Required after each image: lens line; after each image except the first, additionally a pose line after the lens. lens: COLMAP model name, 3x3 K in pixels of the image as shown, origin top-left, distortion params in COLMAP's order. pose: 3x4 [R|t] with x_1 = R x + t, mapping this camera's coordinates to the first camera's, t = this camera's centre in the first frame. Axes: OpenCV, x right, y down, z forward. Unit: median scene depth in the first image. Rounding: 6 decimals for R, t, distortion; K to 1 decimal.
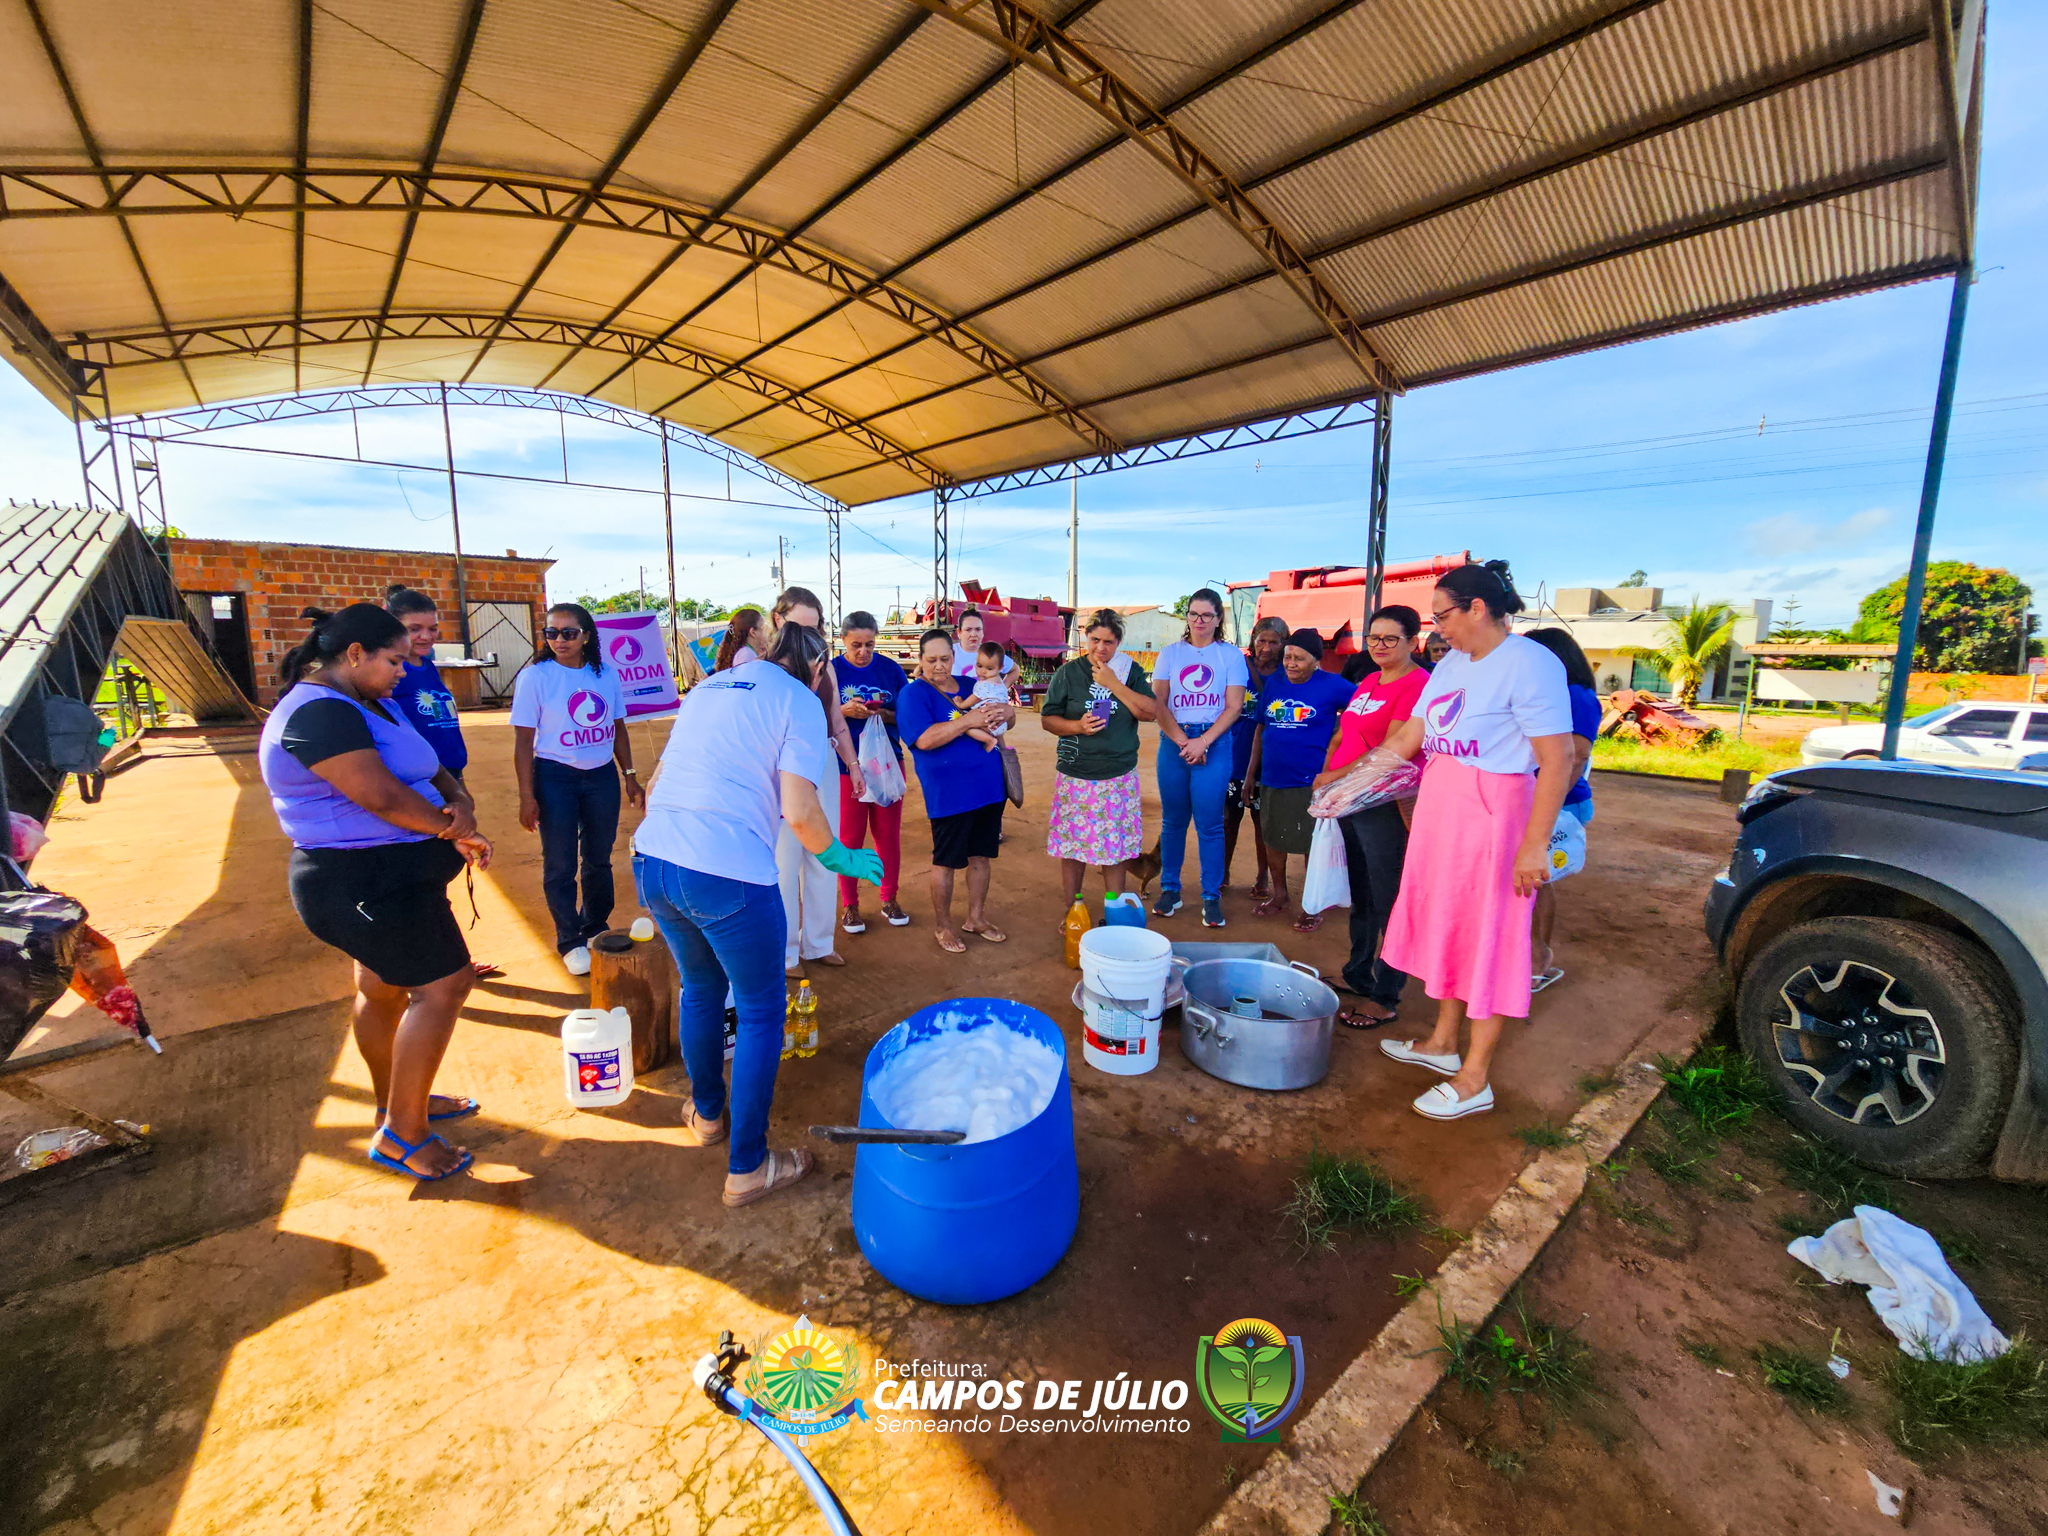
lens RADIAL K [[843.2, 0, 1002.0], [0, 843.2, 756.4], [0, 0, 1]] dist [0.000539, 0.001659]
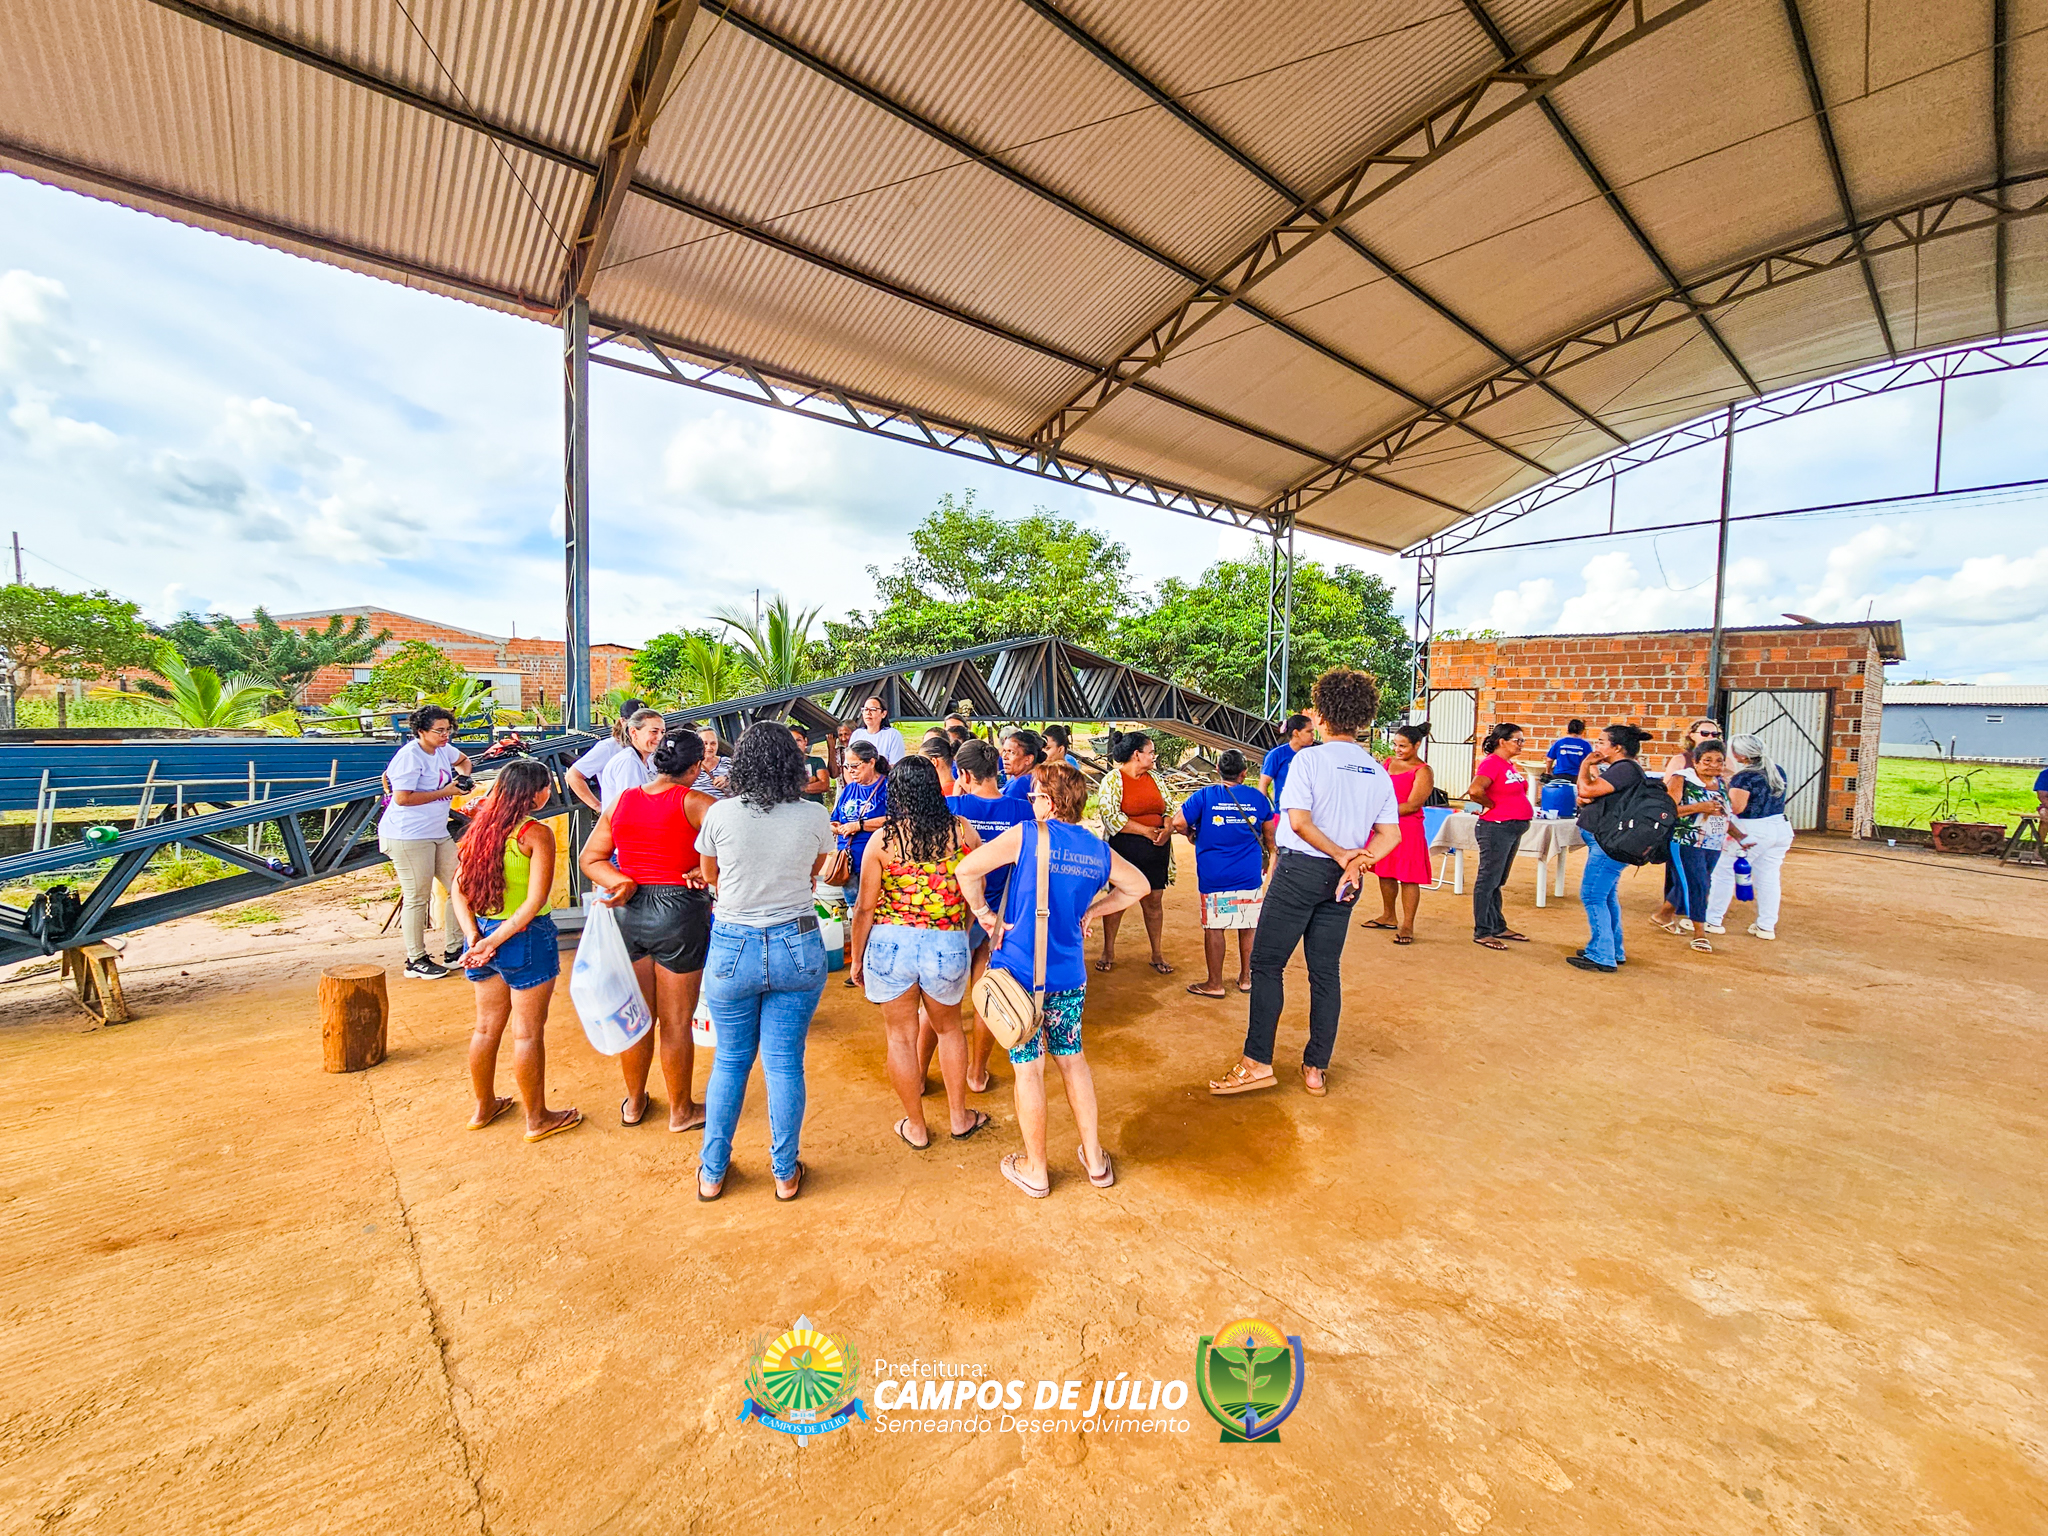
lens RADIAL K [[843.2, 0, 1000.2], [0, 843.2, 755.7], [0, 0, 1]] dist [0.000539, 0.001659]
pose [[0.002343, 0.052783, -0.998603, 0.144971], [-0.162163, 0.985408, 0.051705, -0.092531], [0.986761, 0.161816, 0.010868, 0.545555]]
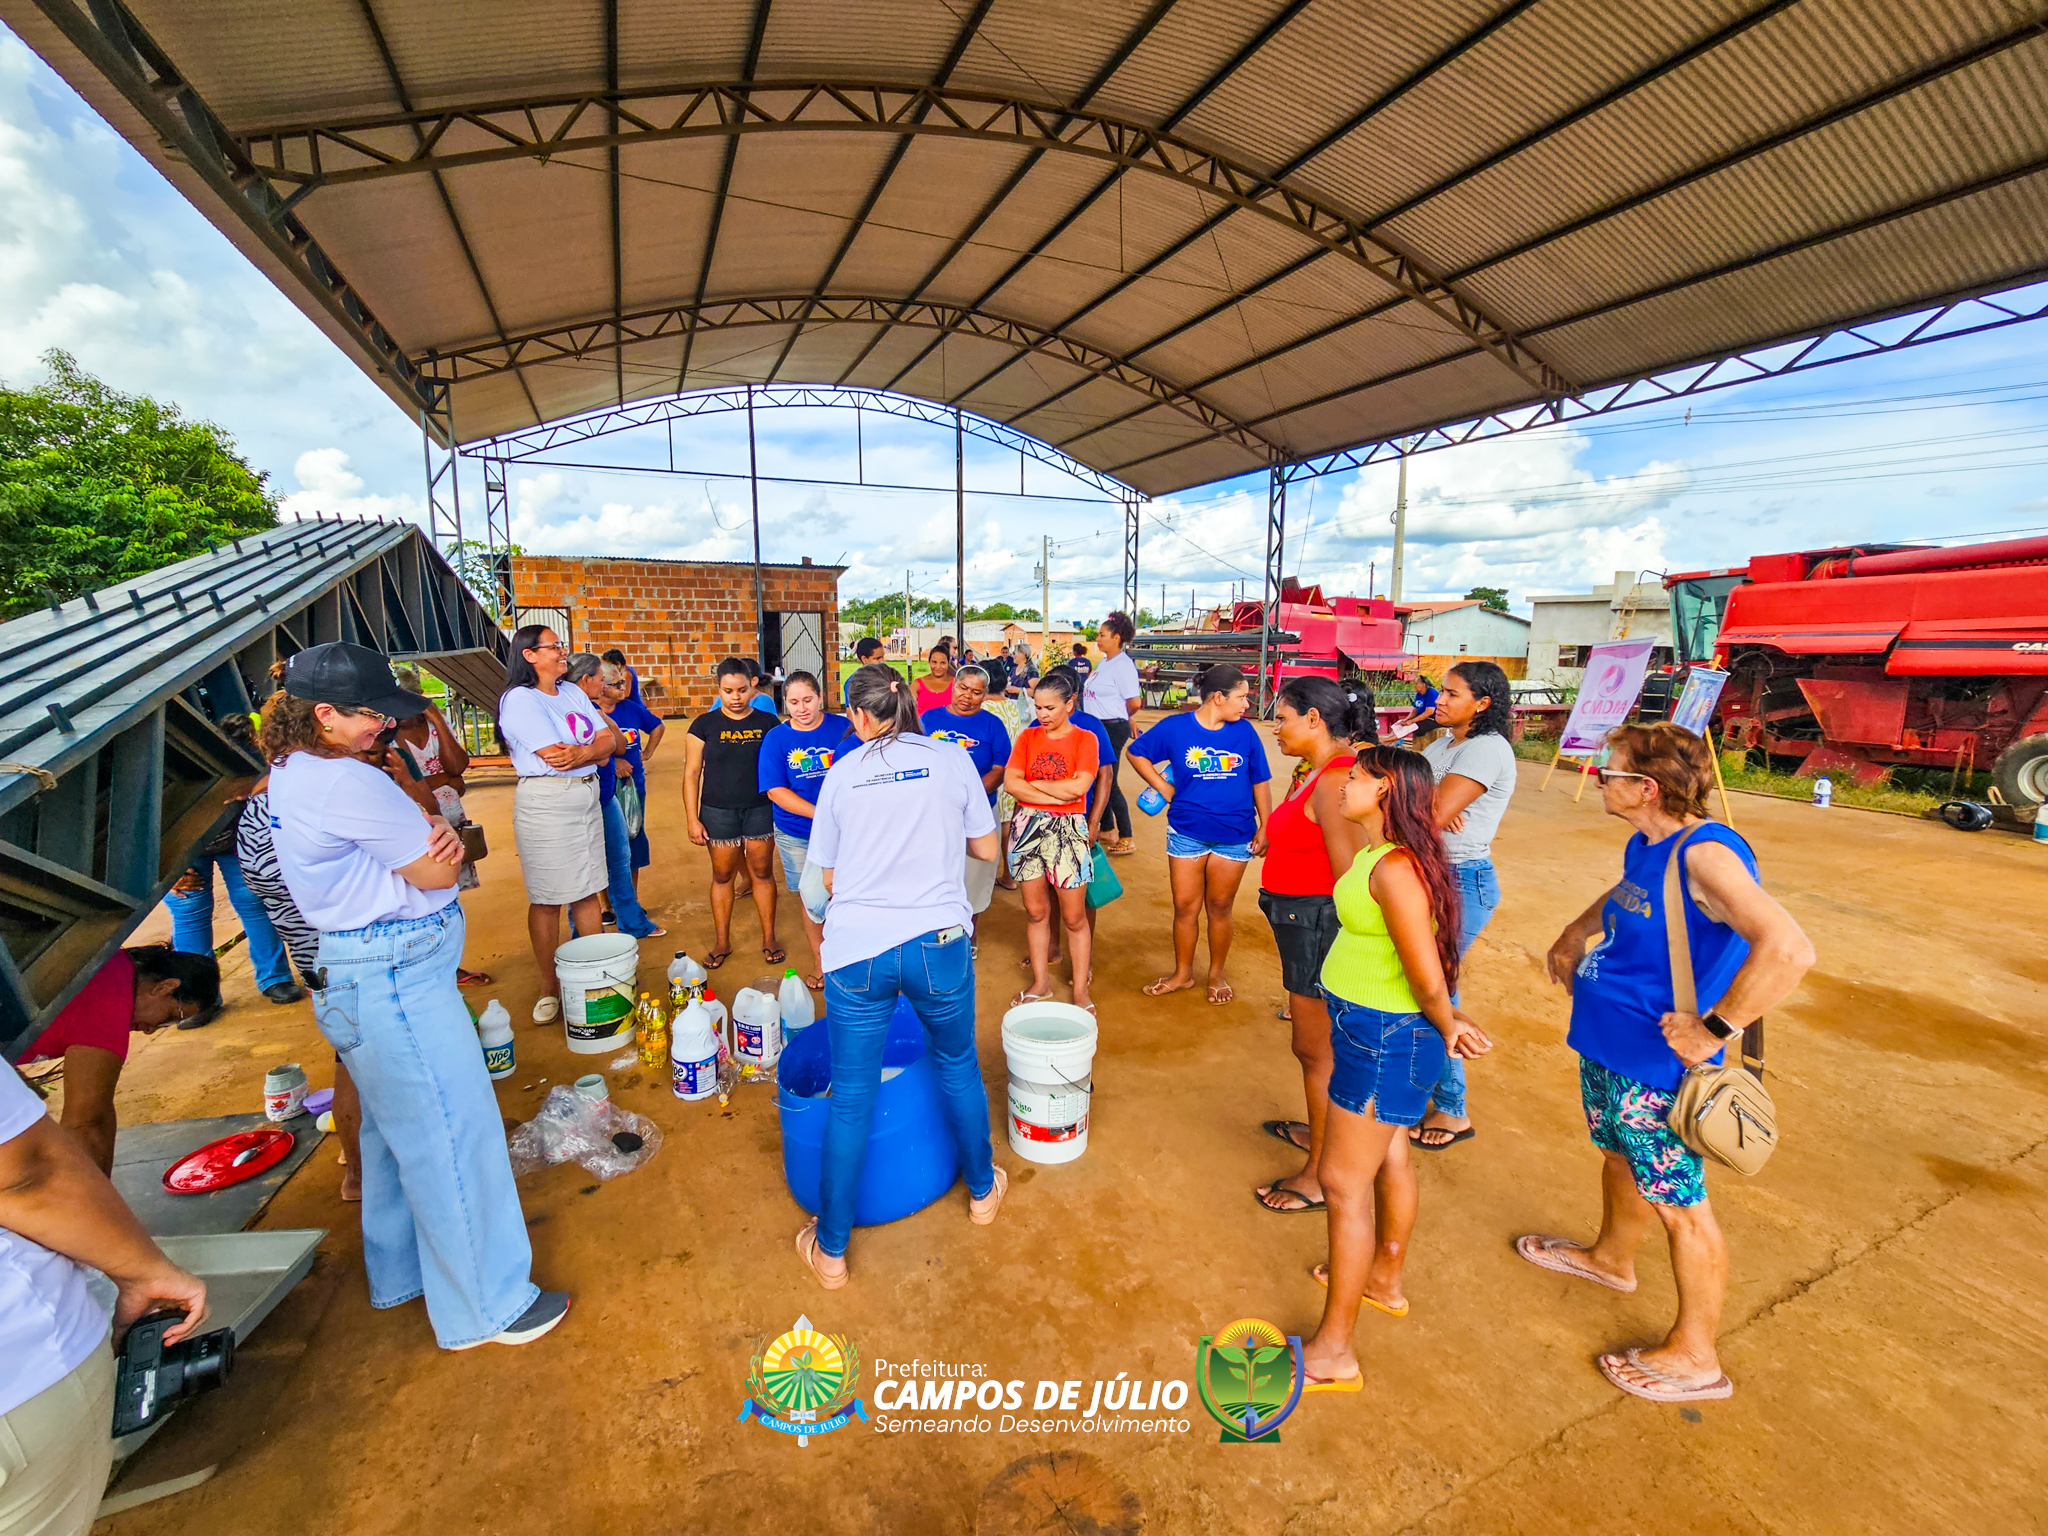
lens RADIAL K [[843.2, 0, 998.7], [0, 843.2, 750.1], [0, 0, 1]] dist [0.000539, 0.001659]
pose [[0.960484, 0.032986, -0.276375, -0.151921], [-0.034588, 0.999401, -0.000922, -0.050654], [0.276179, 0.010445, 0.961049, 0.219542]]
